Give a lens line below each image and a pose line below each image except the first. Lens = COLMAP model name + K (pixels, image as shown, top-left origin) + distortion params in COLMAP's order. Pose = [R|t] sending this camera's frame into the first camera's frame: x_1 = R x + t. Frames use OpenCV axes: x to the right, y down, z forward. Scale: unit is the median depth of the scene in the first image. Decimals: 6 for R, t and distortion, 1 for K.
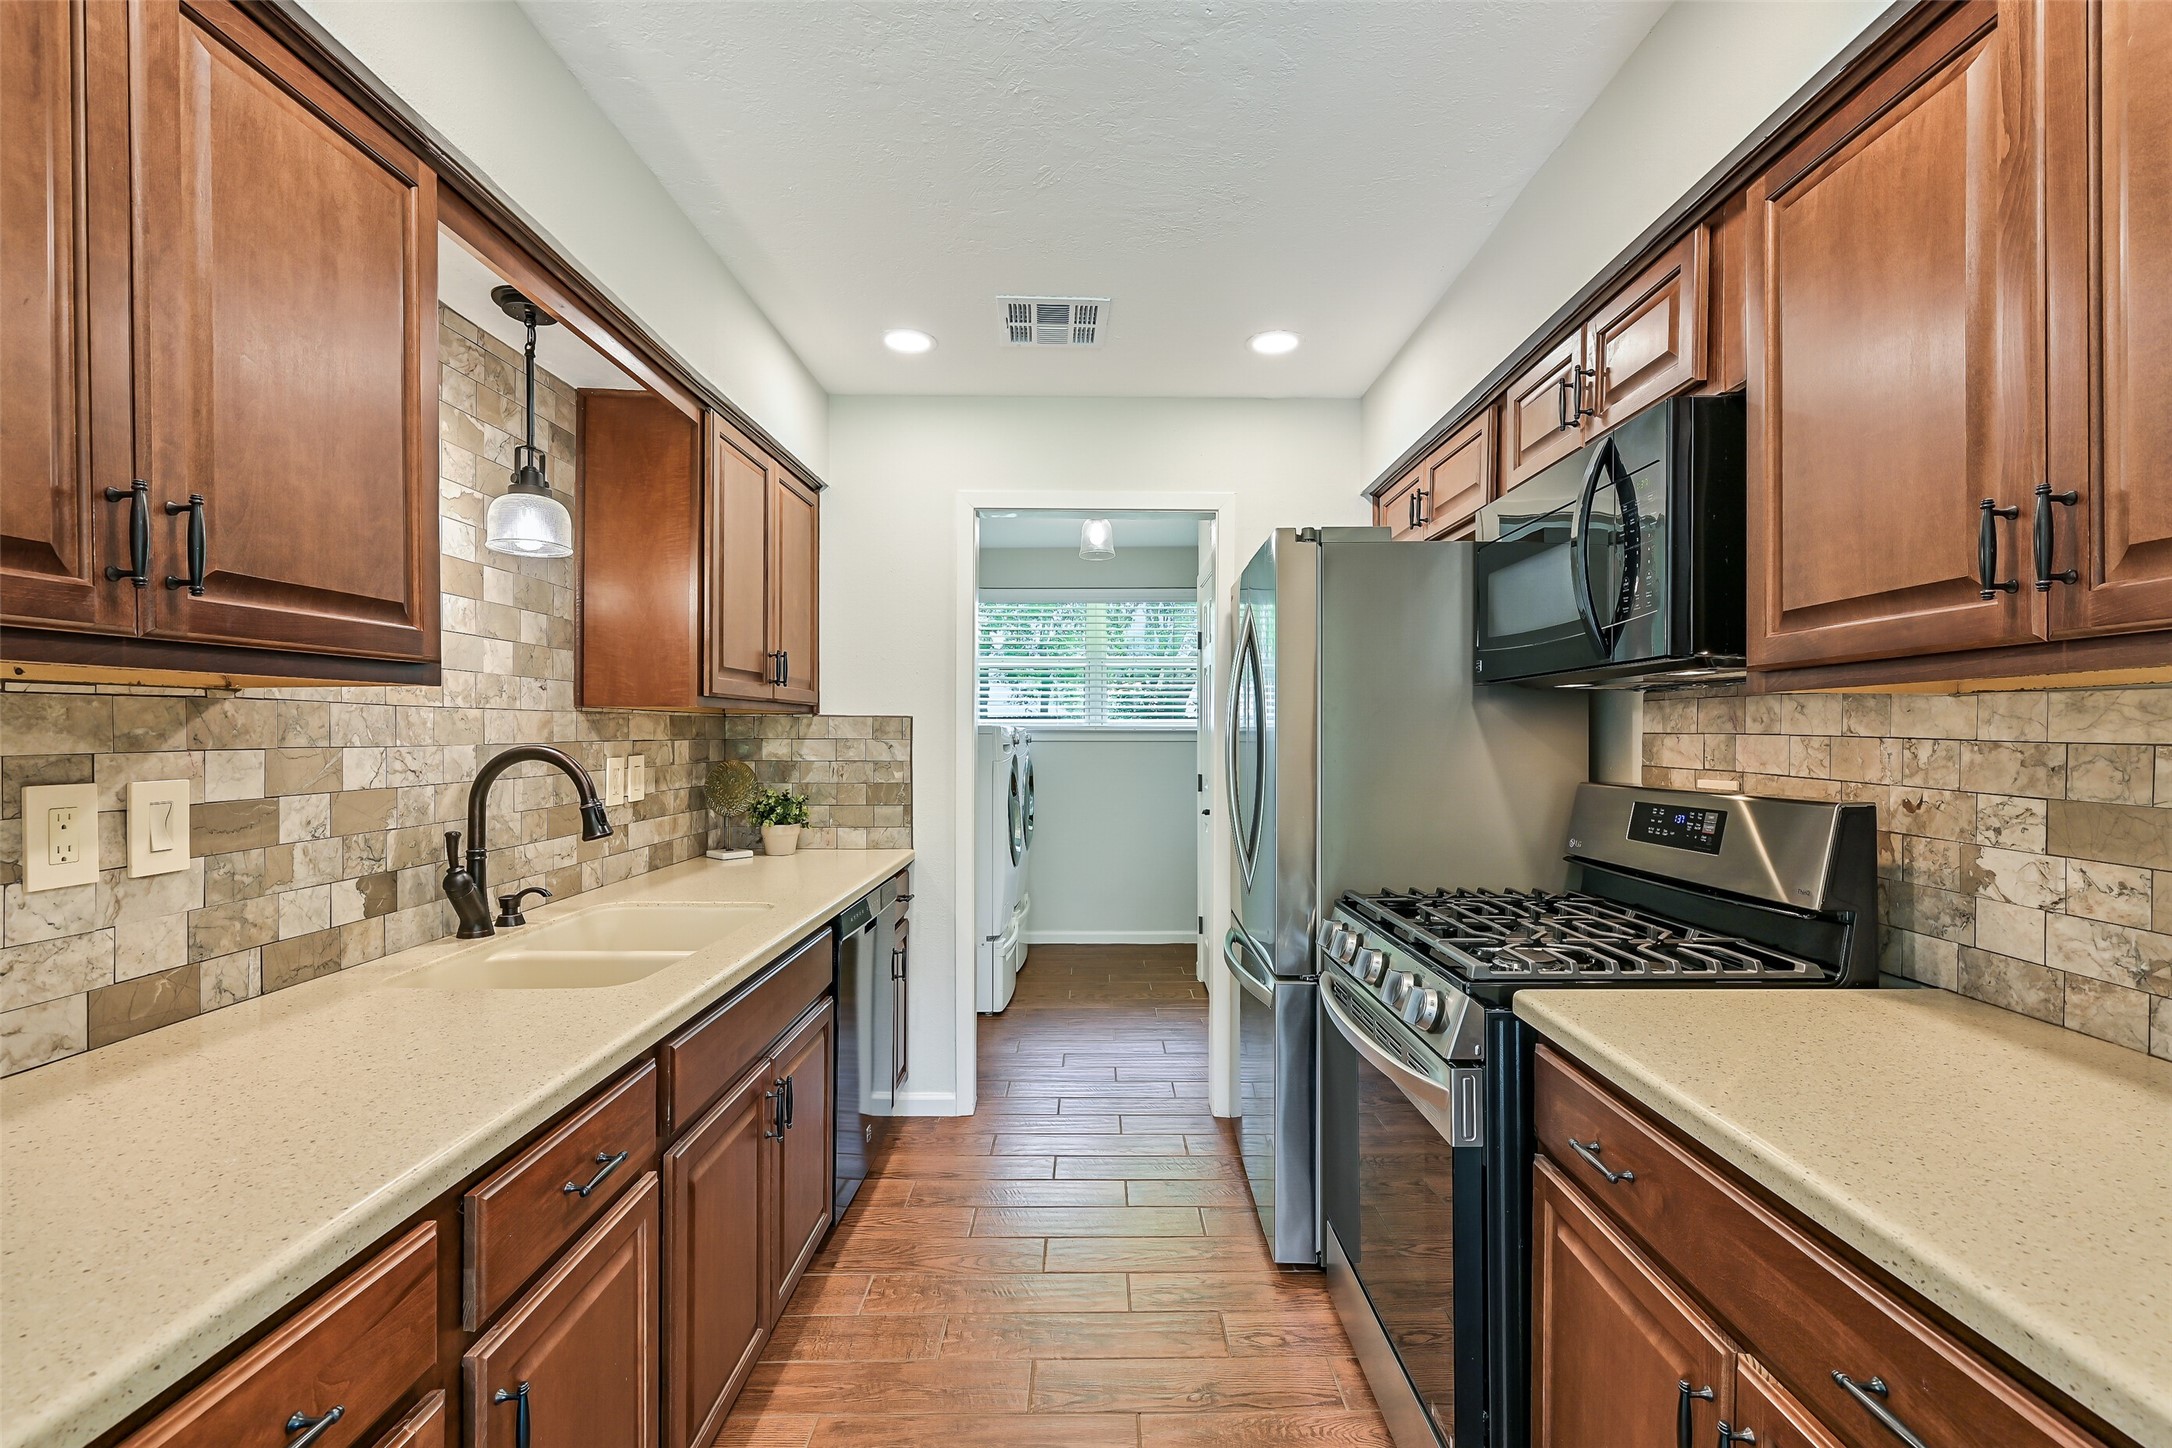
lens RADIAL K [[909.5, 0, 1086.0], [0, 909.5, 724.0], [0, 0, 1]] dist [-0.000413, -0.000006]
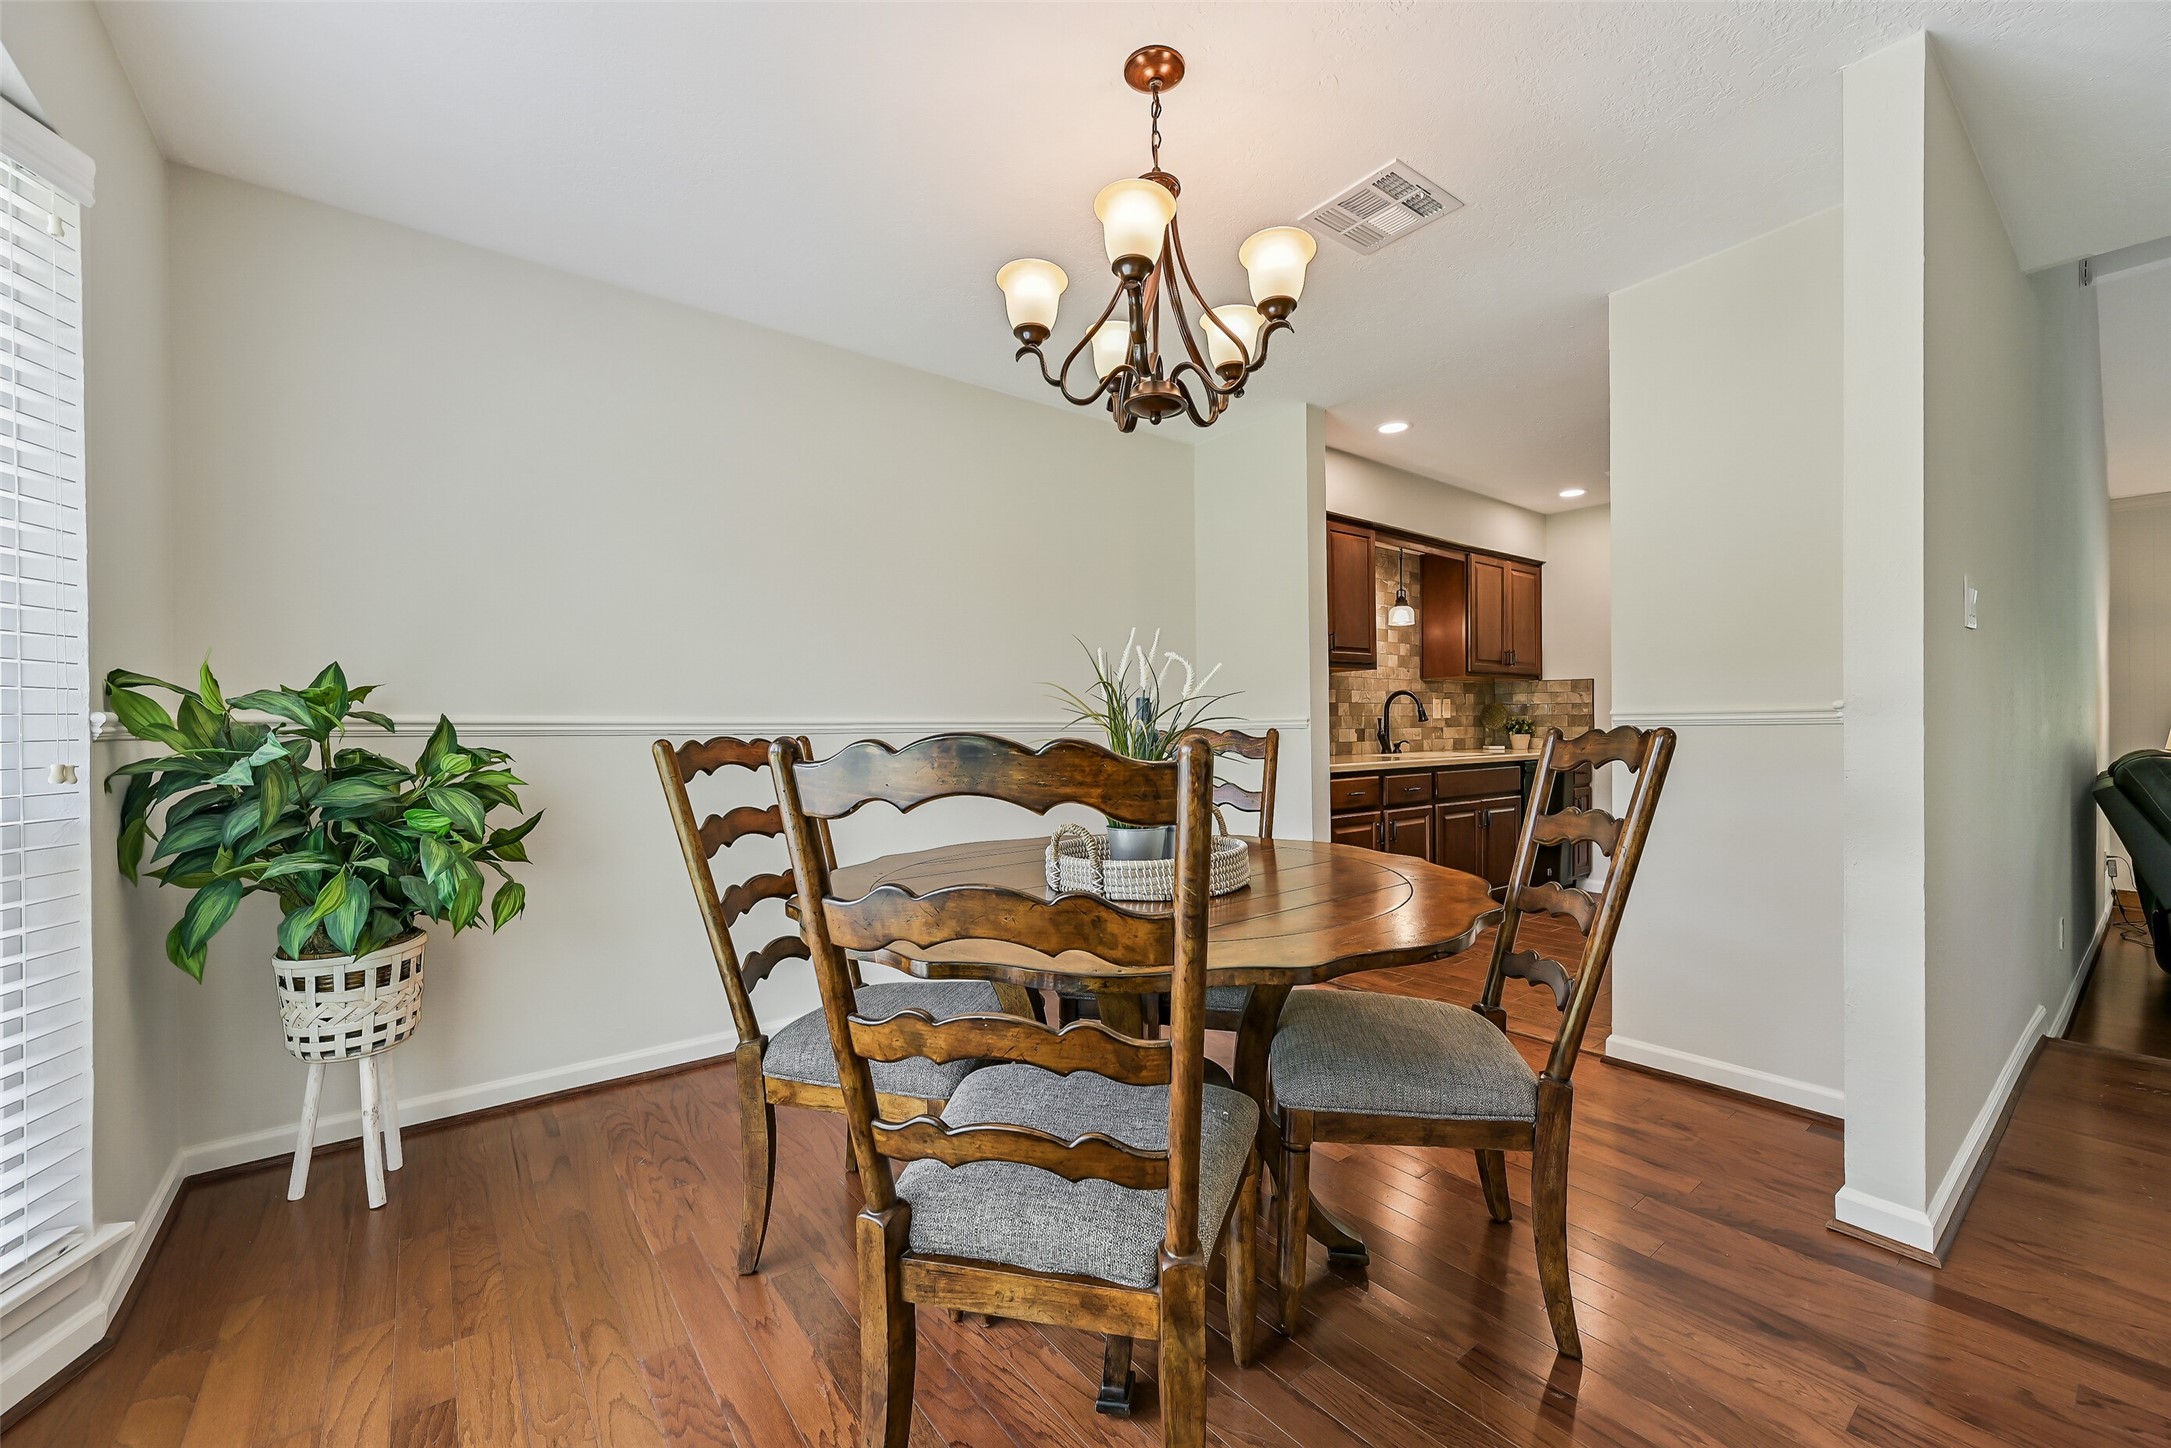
lens RADIAL K [[856.1, 0, 1085.5], [0, 856.1, 724.0], [0, 0, 1]] dist [0.000650, 0.000011]
pose [[0.593846, -0.001169, -0.804578, 0.835277], [0.008034, 0.999958, 0.004476, 0.093430], [0.804539, -0.009122, 0.593830, -1.218325]]
